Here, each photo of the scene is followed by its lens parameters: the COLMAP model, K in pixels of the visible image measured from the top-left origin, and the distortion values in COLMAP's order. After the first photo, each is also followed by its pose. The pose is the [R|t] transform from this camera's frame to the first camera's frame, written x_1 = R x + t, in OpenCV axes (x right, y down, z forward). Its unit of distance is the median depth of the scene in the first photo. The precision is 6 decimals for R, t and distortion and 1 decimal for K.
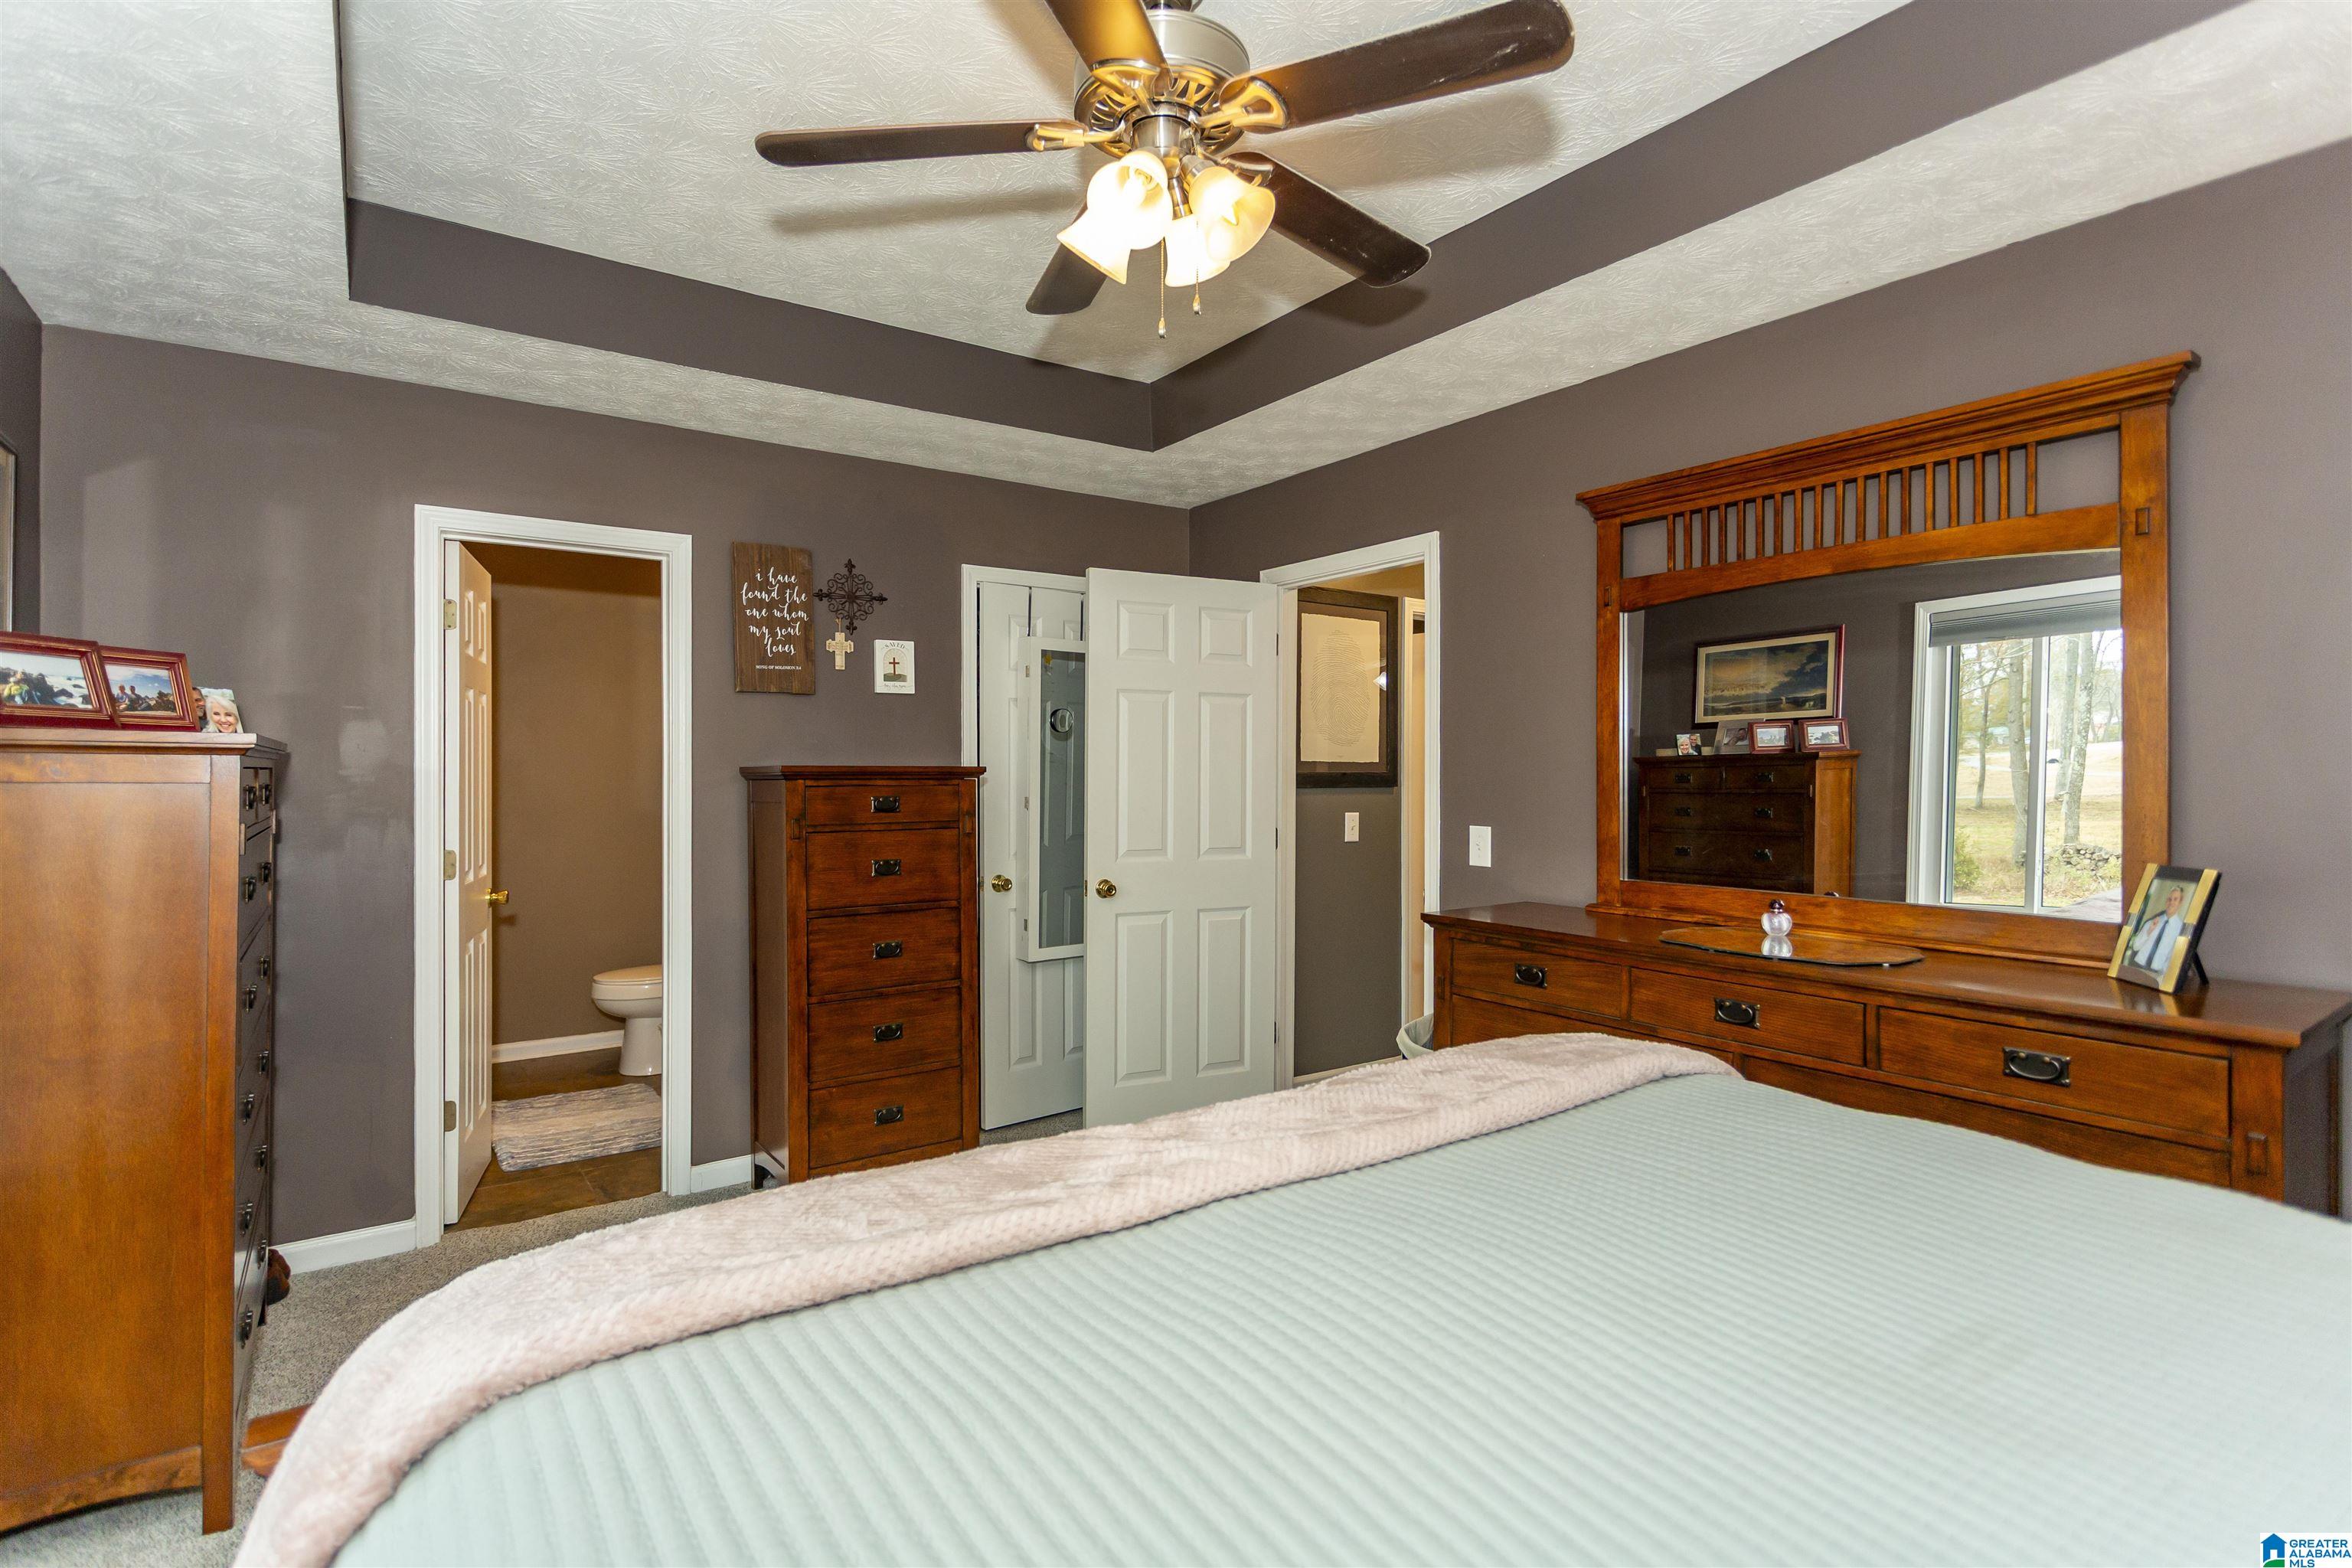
lens RADIAL K [[1120.0, 0, 1176.8], [0, 1120.0, 774.1], [0, 0, 1]] dist [0.002410, 0.001254]
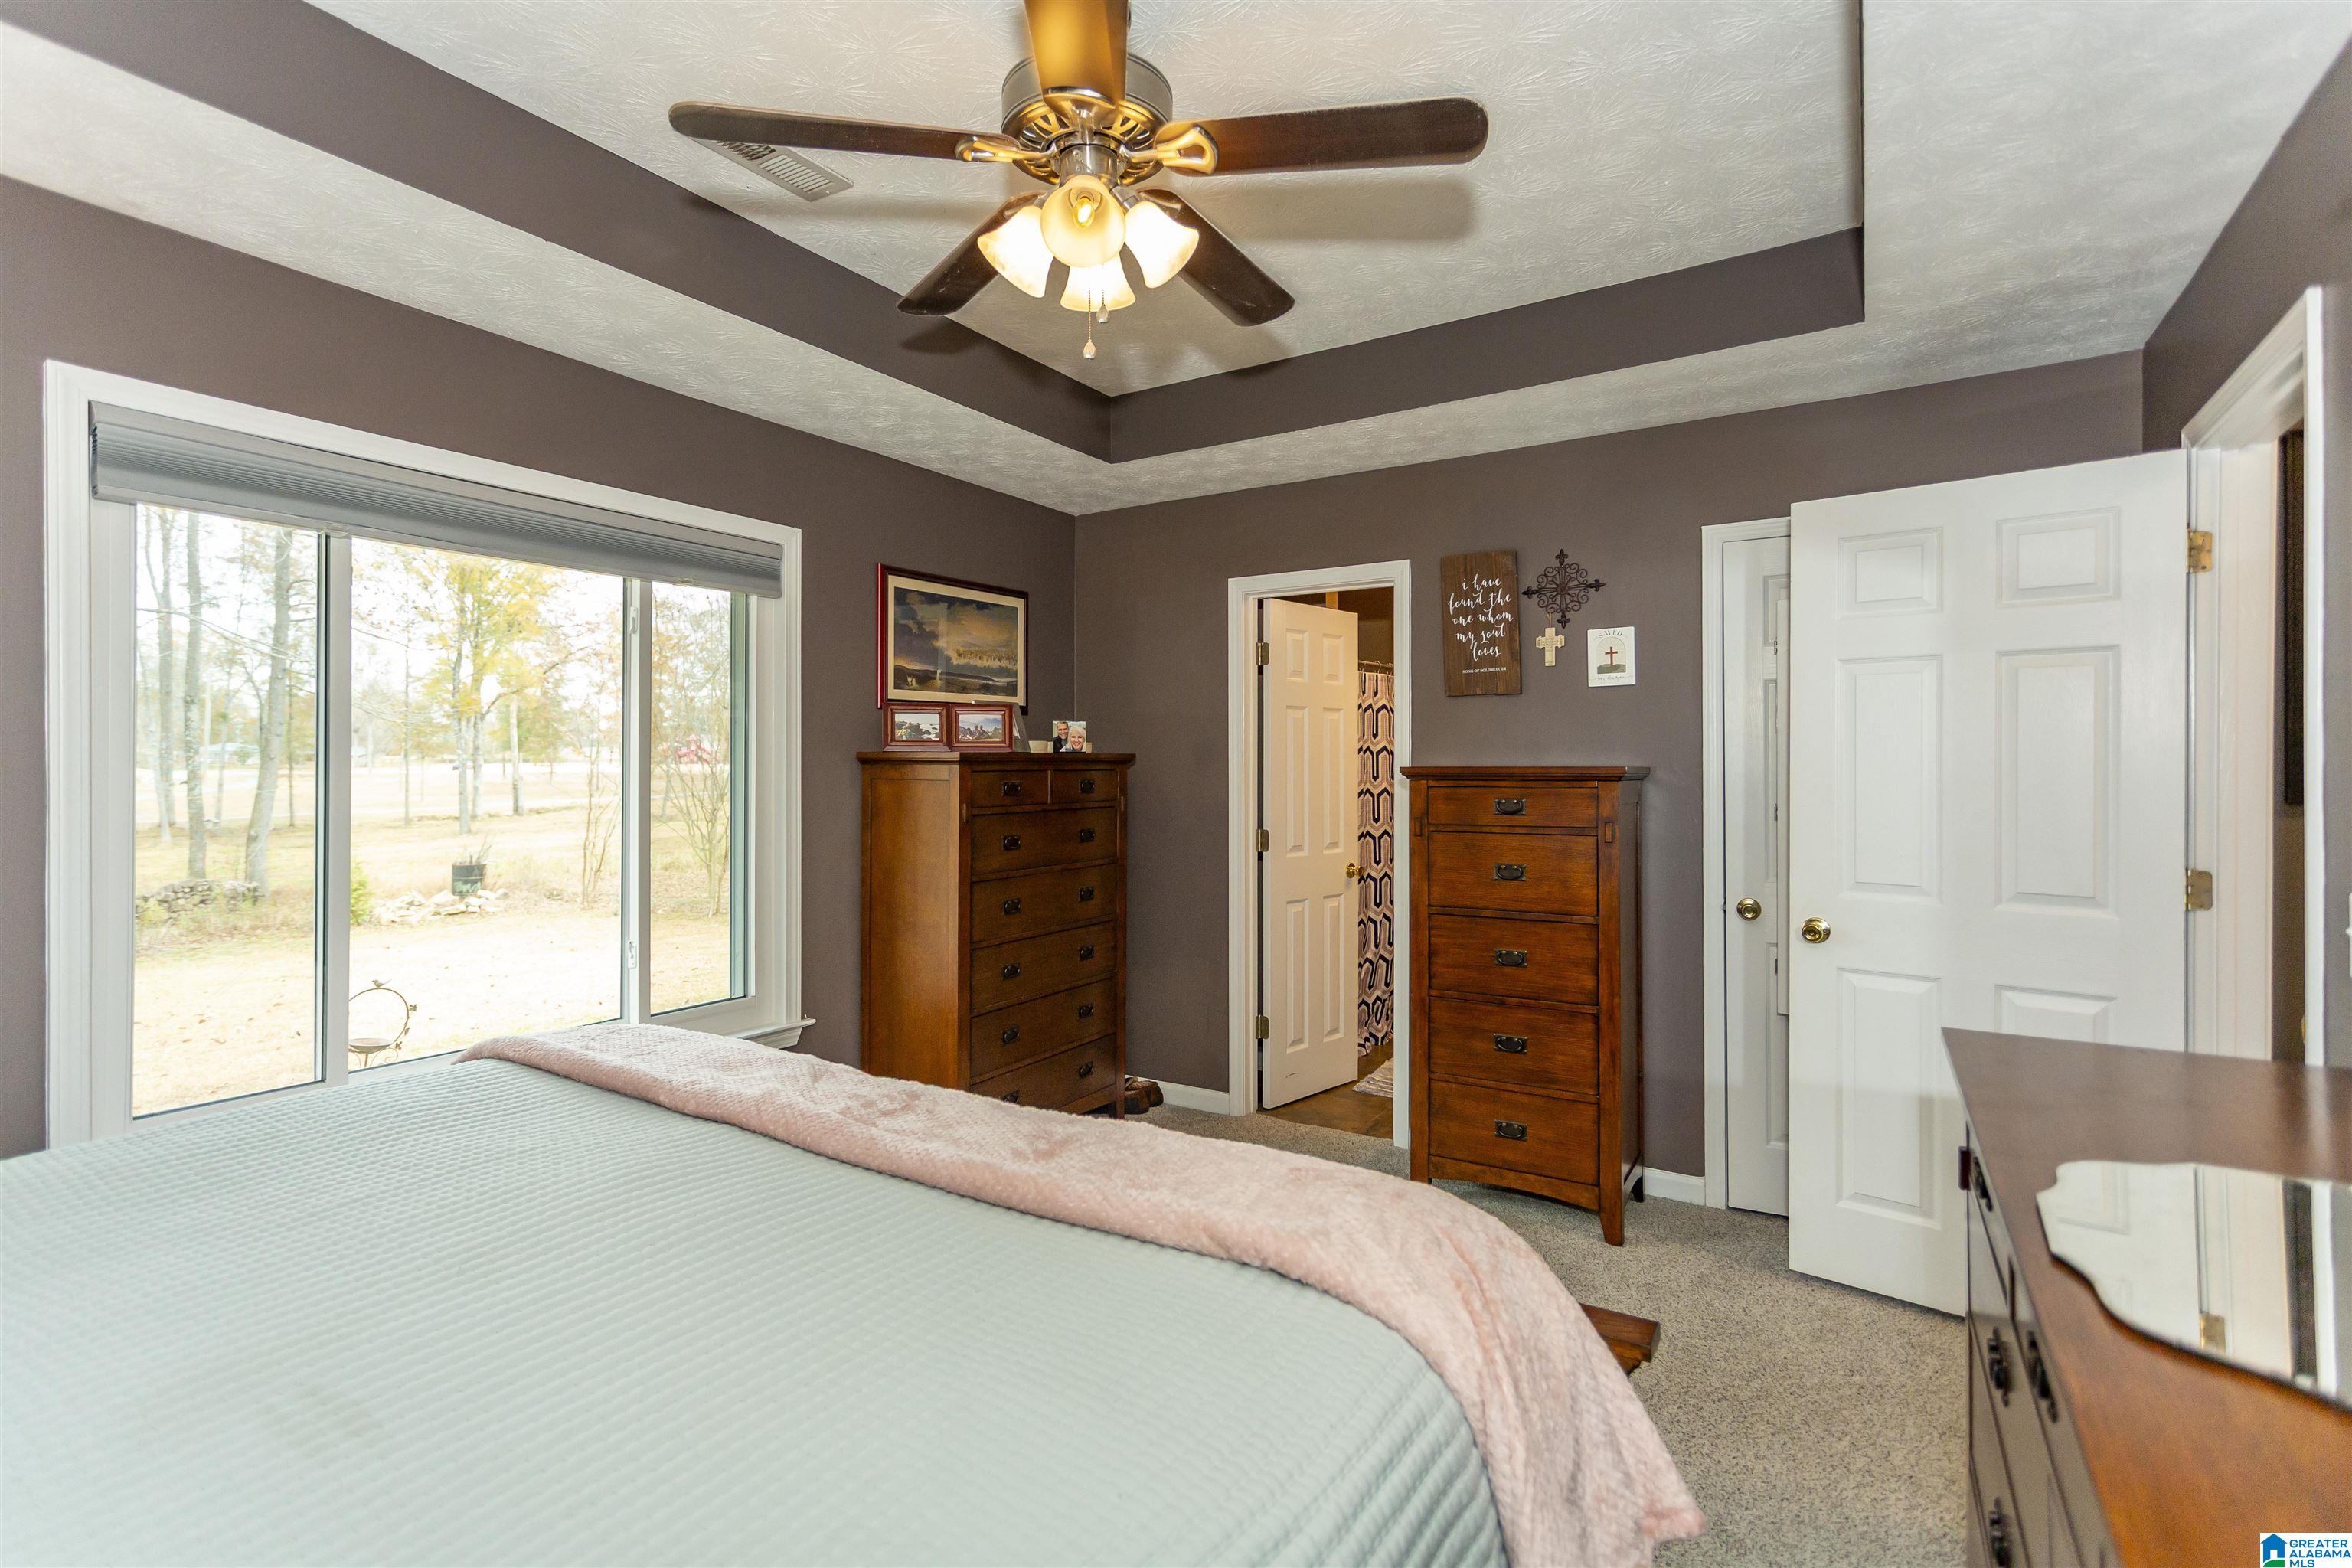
lens RADIAL K [[1120.0, 0, 1176.8], [0, 1120.0, 774.1], [0, 0, 1]] dist [0.002410, 0.001254]
pose [[0.382823, 0.002077, -0.923819, 0.512224], [0.000126, 0.999997, 0.002300, -0.002672], [0.923822, -0.000997, 0.382822, 0.364664]]
